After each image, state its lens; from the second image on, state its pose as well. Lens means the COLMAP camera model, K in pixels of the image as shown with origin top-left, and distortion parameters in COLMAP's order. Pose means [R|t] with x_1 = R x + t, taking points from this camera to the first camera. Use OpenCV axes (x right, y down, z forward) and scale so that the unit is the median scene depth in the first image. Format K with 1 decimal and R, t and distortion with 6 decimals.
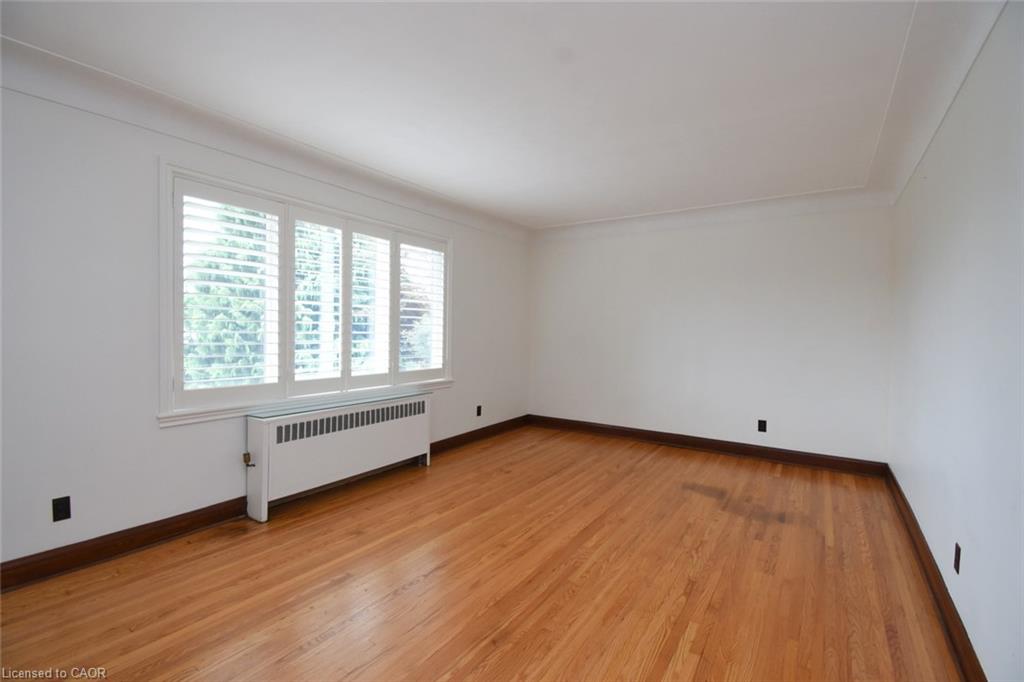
lens RADIAL K [[449.9, 0, 505.8], [0, 449.9, 343.4], [0, 0, 1]] dist [0.026378, -0.027169]
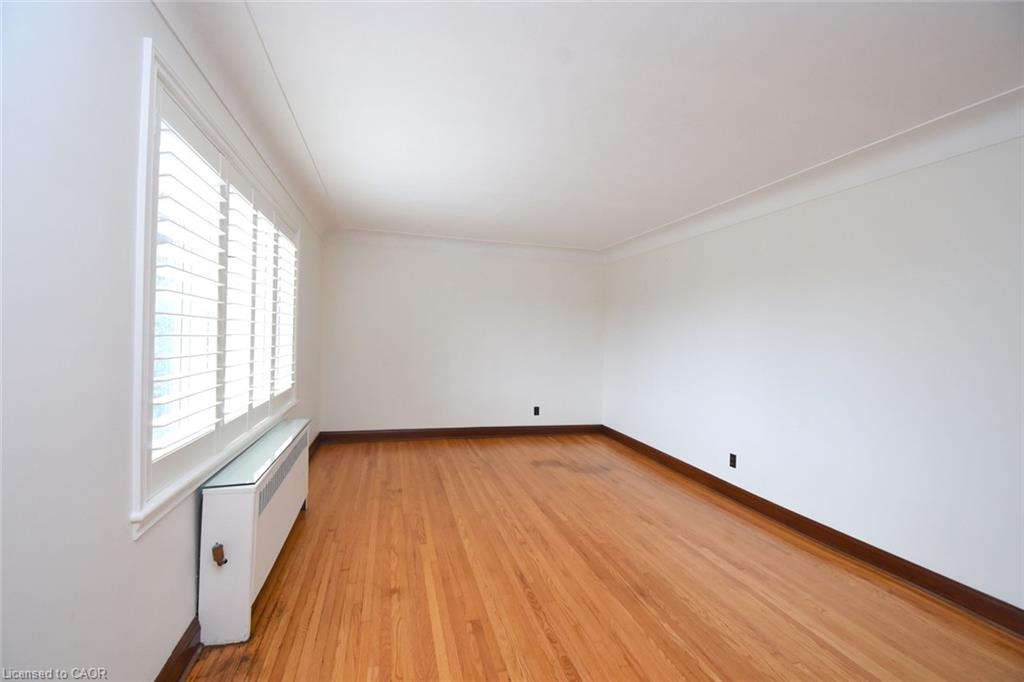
lens RADIAL K [[449.9, 0, 505.8], [0, 449.9, 343.4], [0, 0, 1]] dist [0.026378, -0.027169]
pose [[0.653729, -0.005338, 0.756710, -0.736732], [0.005214, 0.999983, 0.002549, -0.035249], [-0.756711, 0.002279, 0.653746, 0.266403]]
